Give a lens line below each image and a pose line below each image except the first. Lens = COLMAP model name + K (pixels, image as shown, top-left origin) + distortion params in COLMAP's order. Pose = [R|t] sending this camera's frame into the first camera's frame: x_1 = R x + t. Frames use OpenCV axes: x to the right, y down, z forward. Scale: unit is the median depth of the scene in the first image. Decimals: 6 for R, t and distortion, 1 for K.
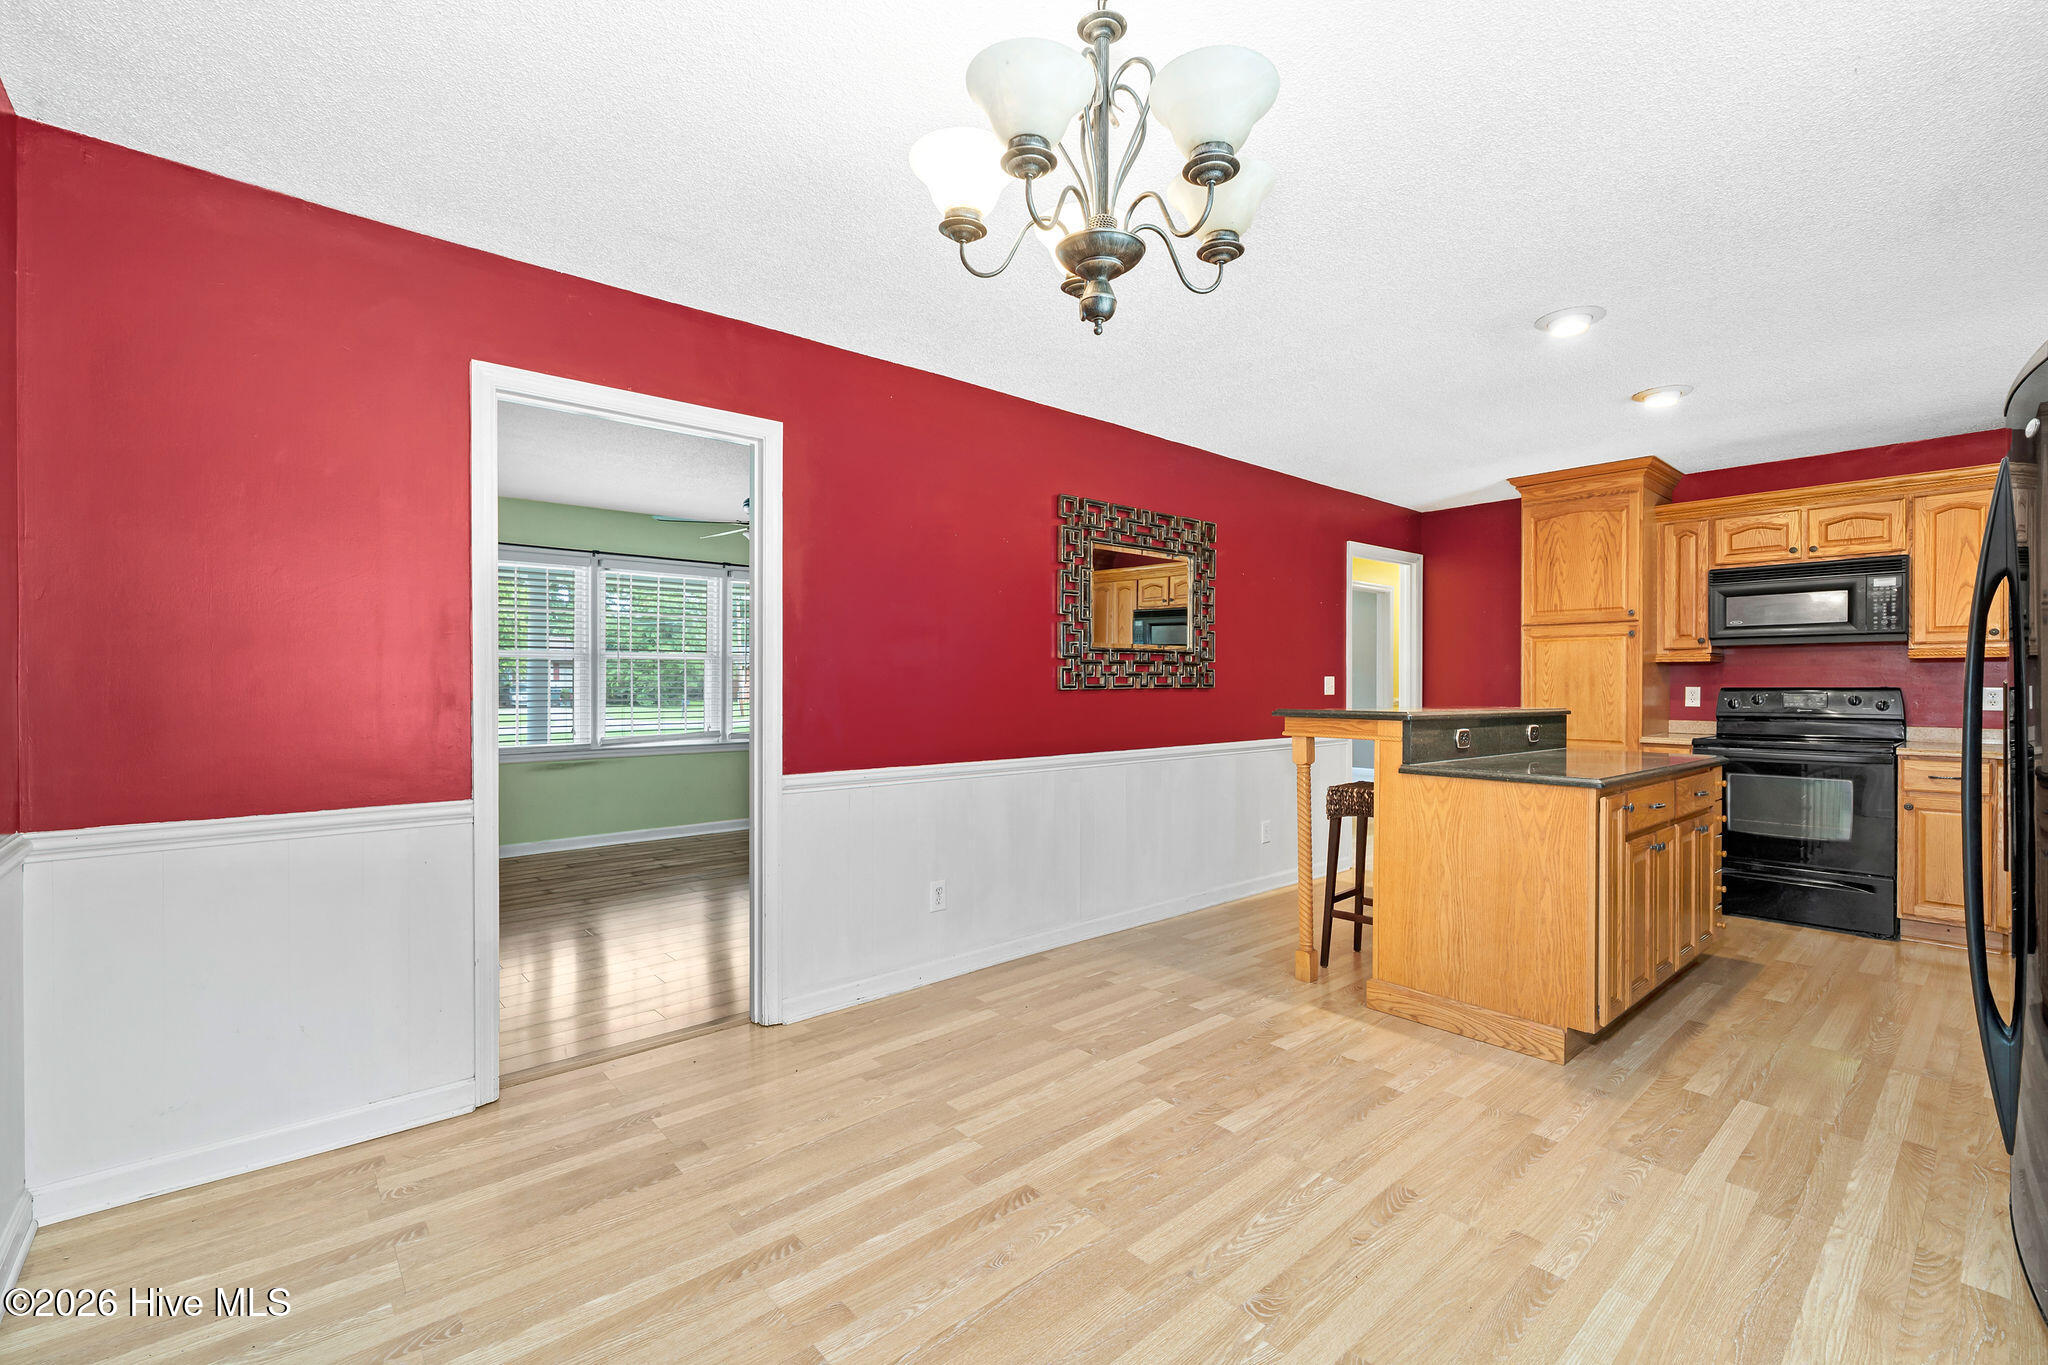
lens RADIAL K [[895.0, 0, 985.5], [0, 895.0, 686.2], [0, 0, 1]] dist [-0.000457, 0.000052]
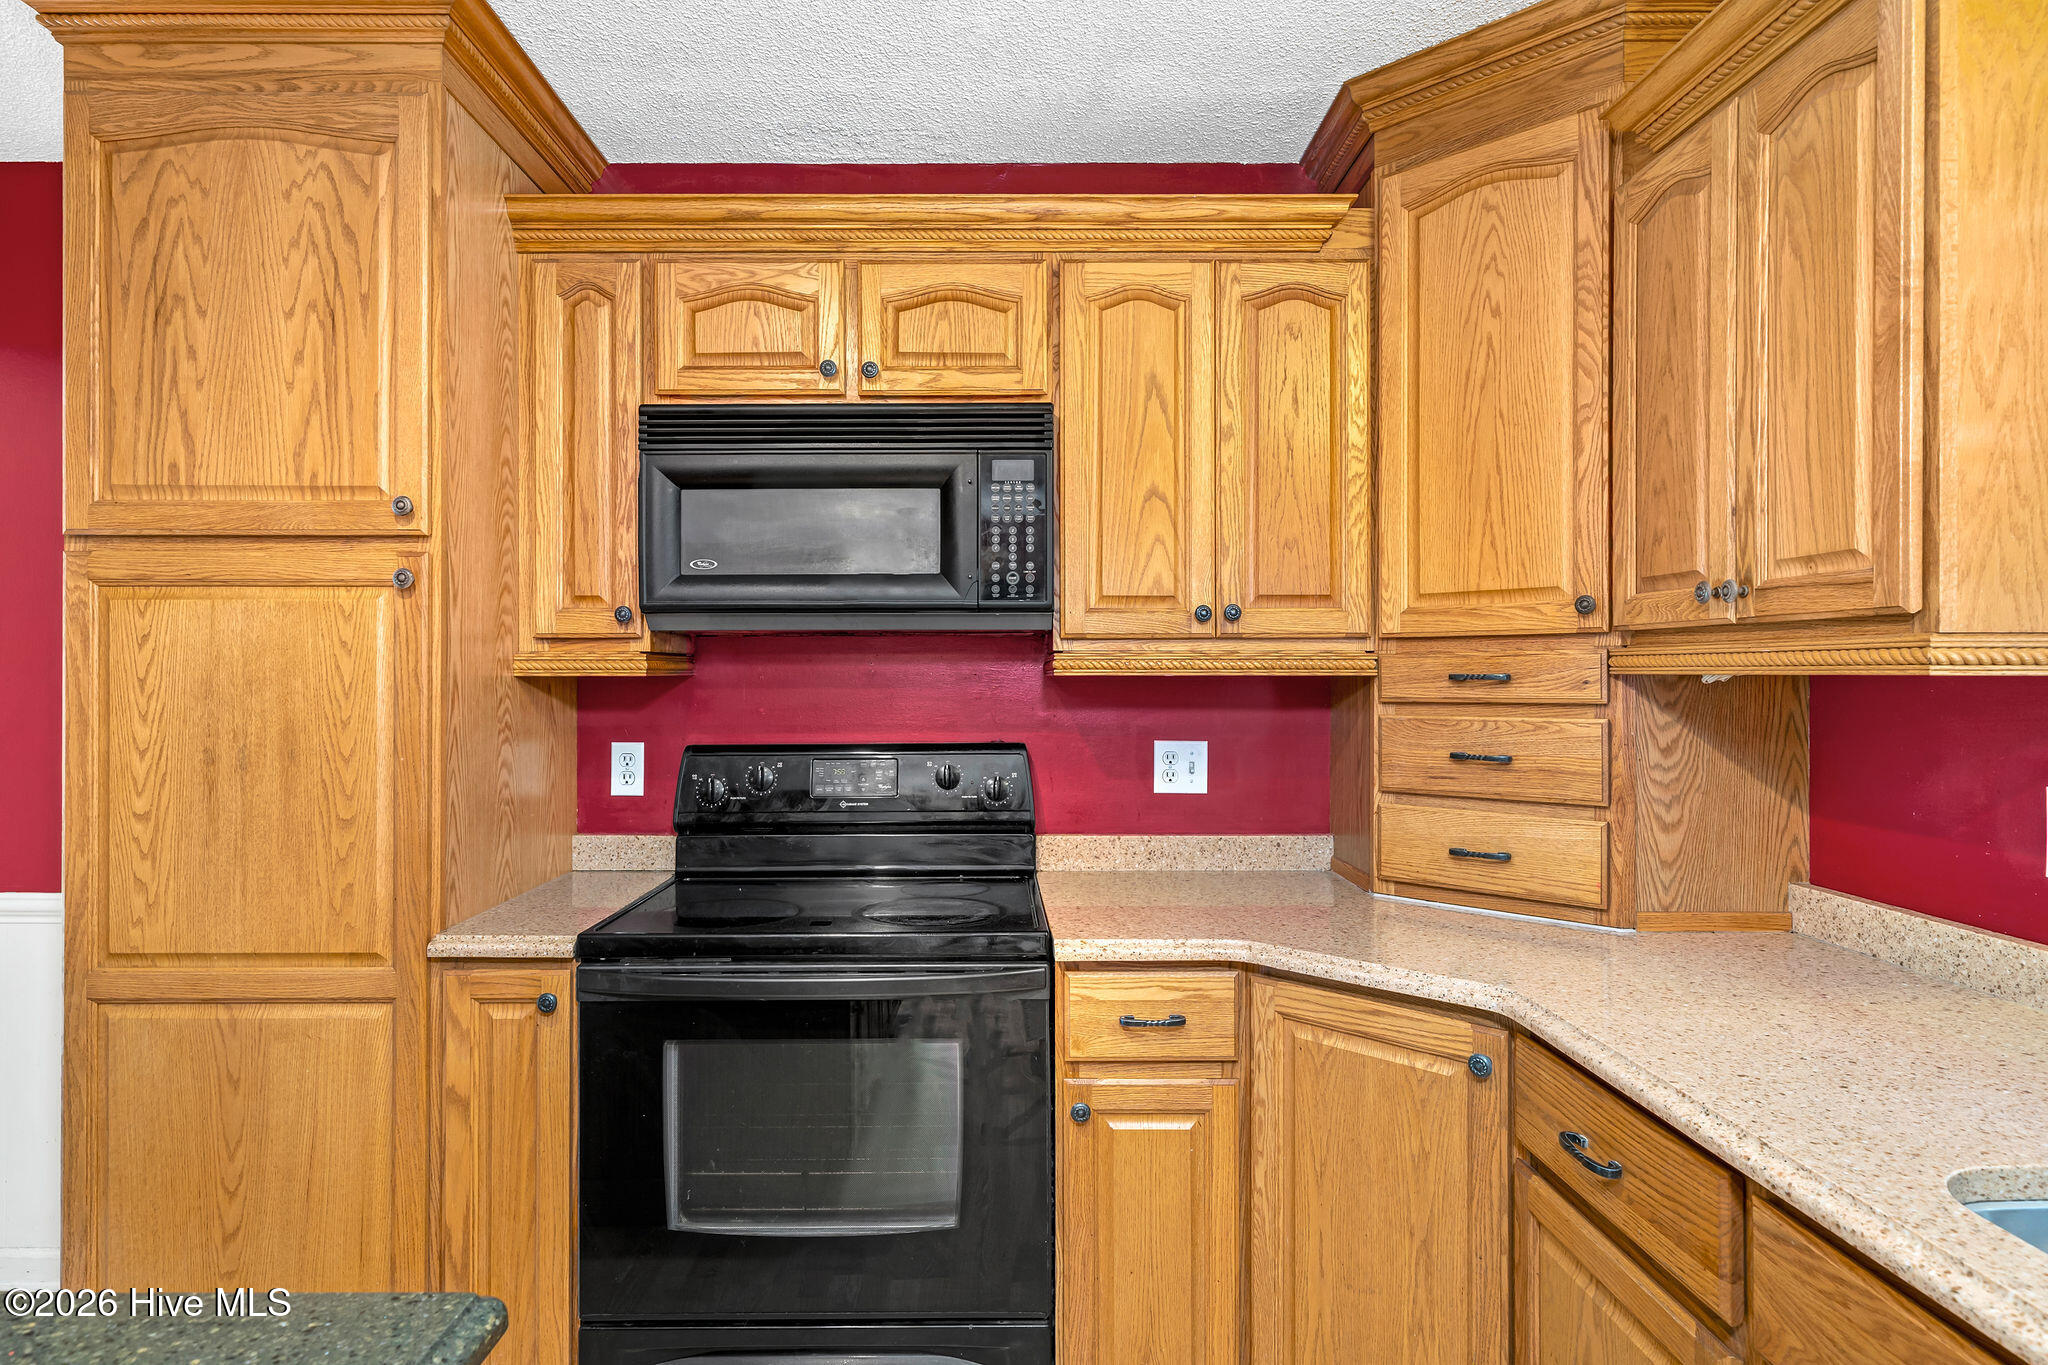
lens RADIAL K [[1097.8, 0, 1013.6], [0, 1097.8, 675.9], [0, 0, 1]] dist [-0.000745, 0.000778]
pose [[0.634884, 0.000253, 0.772607, 0.582702], [0.003317, 0.999990, -0.003054, -0.026691], [-0.772600, 0.004502, 0.634877, 0.634166]]
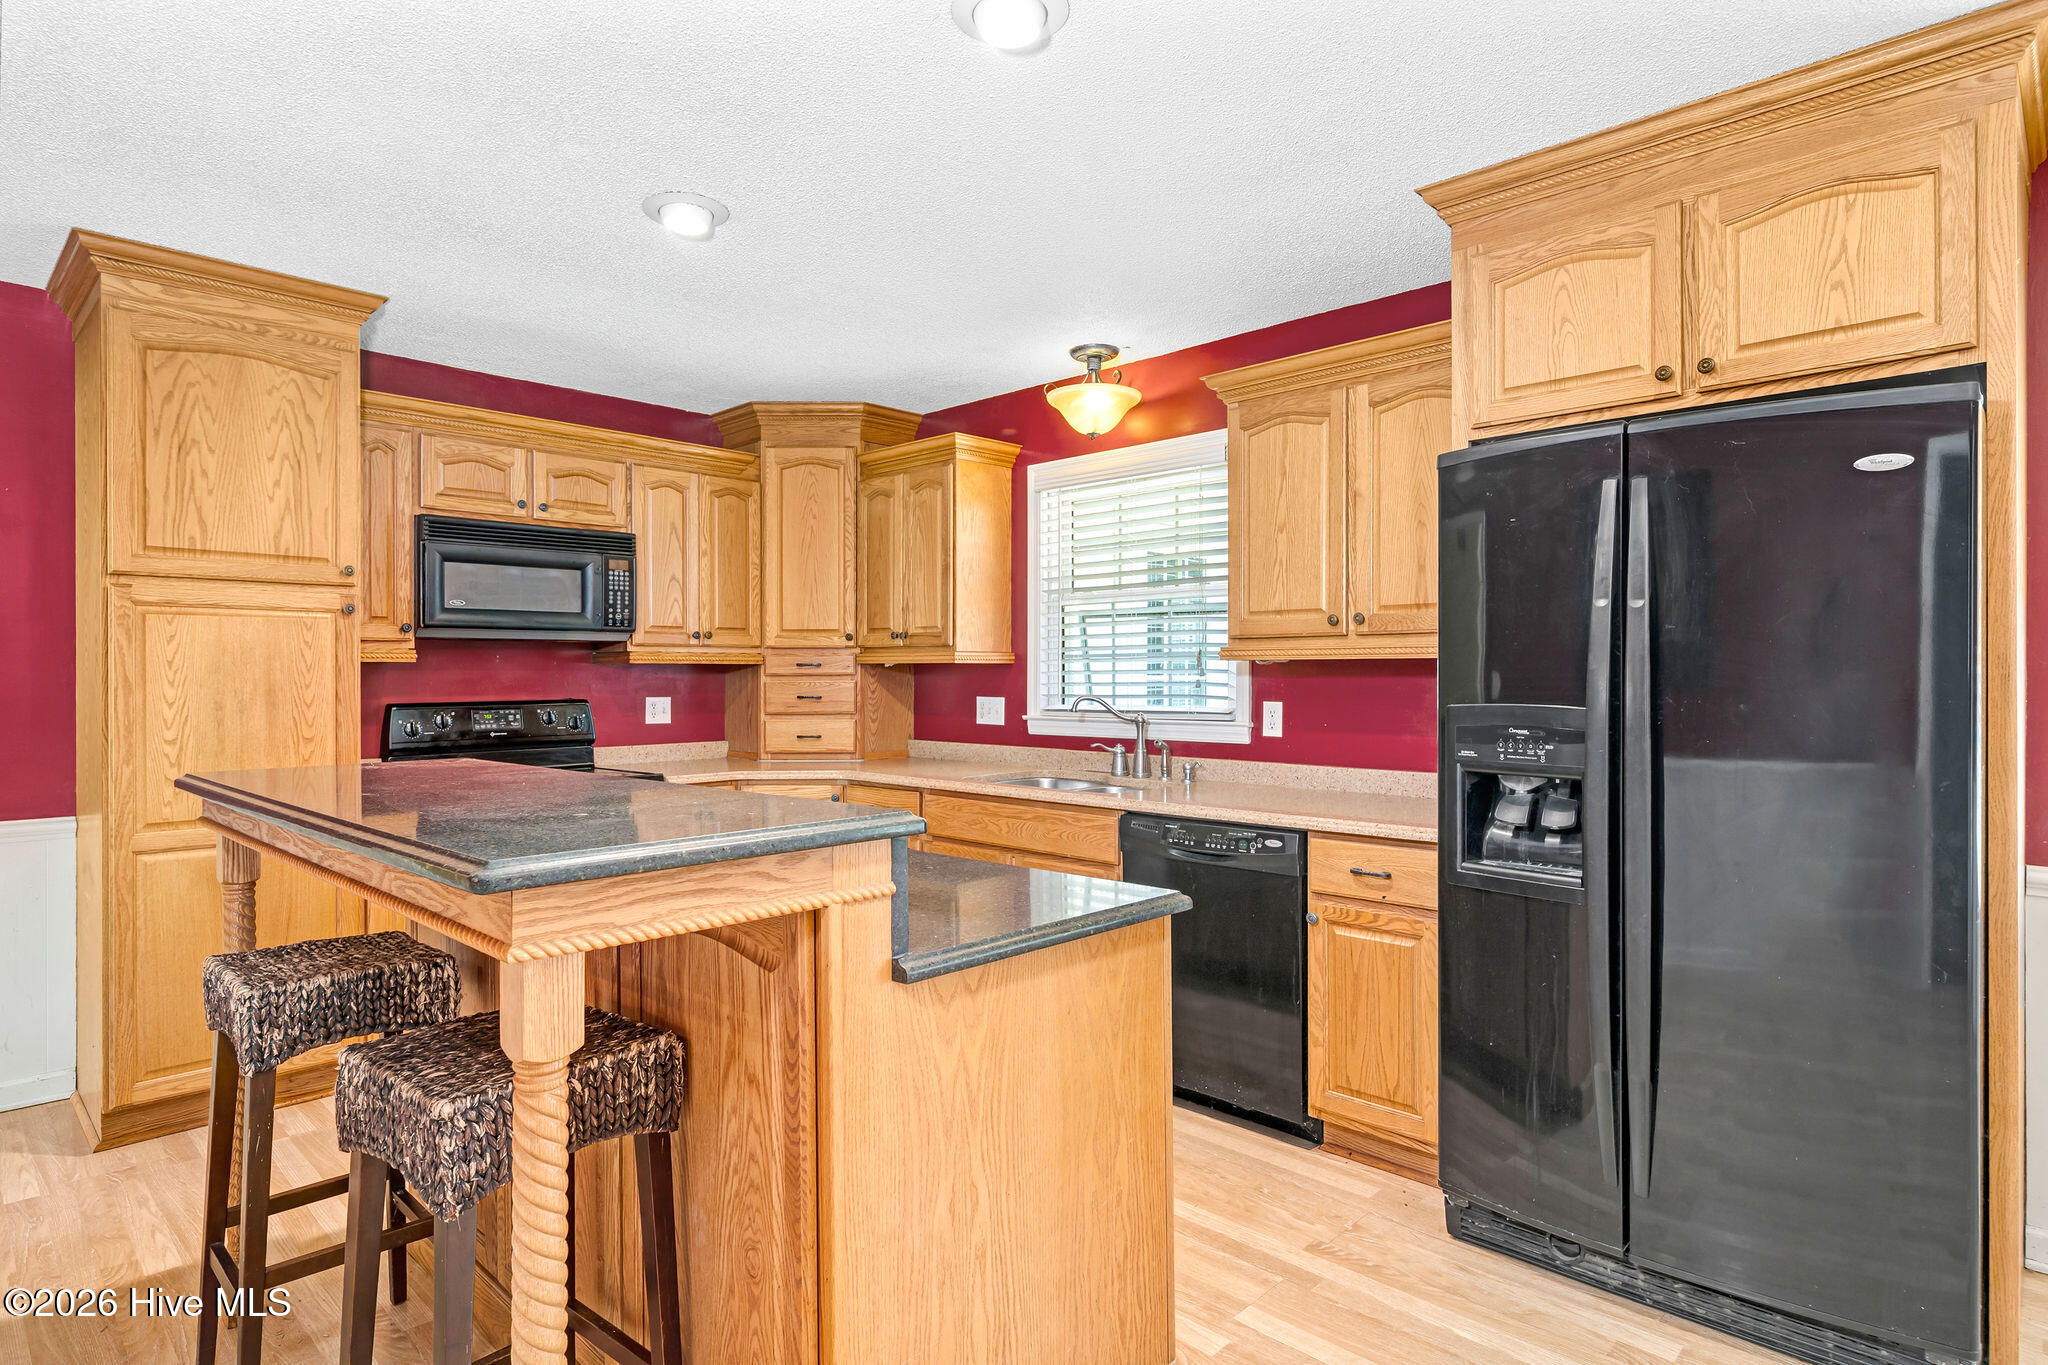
lens RADIAL K [[1097.8, 0, 1013.6], [0, 1097.8, 675.9], [0, 0, 1]] dist [-0.000745, 0.000778]
pose [[-0.112045, -0.002321, 0.993700, 0.014116], [0.005474, 0.999981, 0.002953, -0.018720], [-0.993688, 0.005771, -0.112030, 0.683611]]
